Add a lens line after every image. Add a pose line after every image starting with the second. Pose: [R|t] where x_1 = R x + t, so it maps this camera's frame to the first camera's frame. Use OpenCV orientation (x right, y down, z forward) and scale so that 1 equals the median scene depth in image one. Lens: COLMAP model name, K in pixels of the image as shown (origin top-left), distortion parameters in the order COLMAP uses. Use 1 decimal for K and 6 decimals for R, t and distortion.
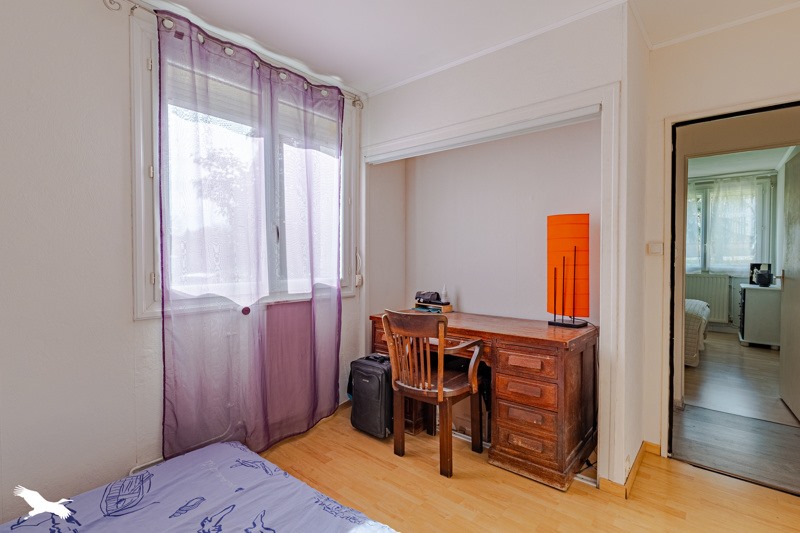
lens RADIAL K [[378.2, 0, 400.1], [0, 378.2, 264.2], [0, 0, 1]] dist [0.002159, -0.000333]
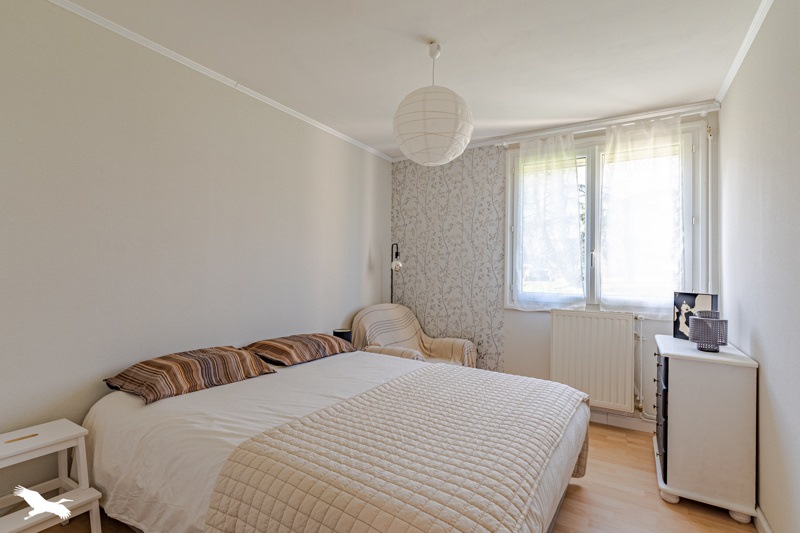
lens RADIAL K [[378.2, 0, 400.1], [0, 378.2, 264.2], [0, 0, 1]] dist [0.002159, -0.000333]
pose [[0.988856, 0.022945, 0.147098, 0.510657], [-0.016186, 0.998765, -0.046982, -0.008757], [-0.147994, 0.044078, 0.988006, 0.575377]]
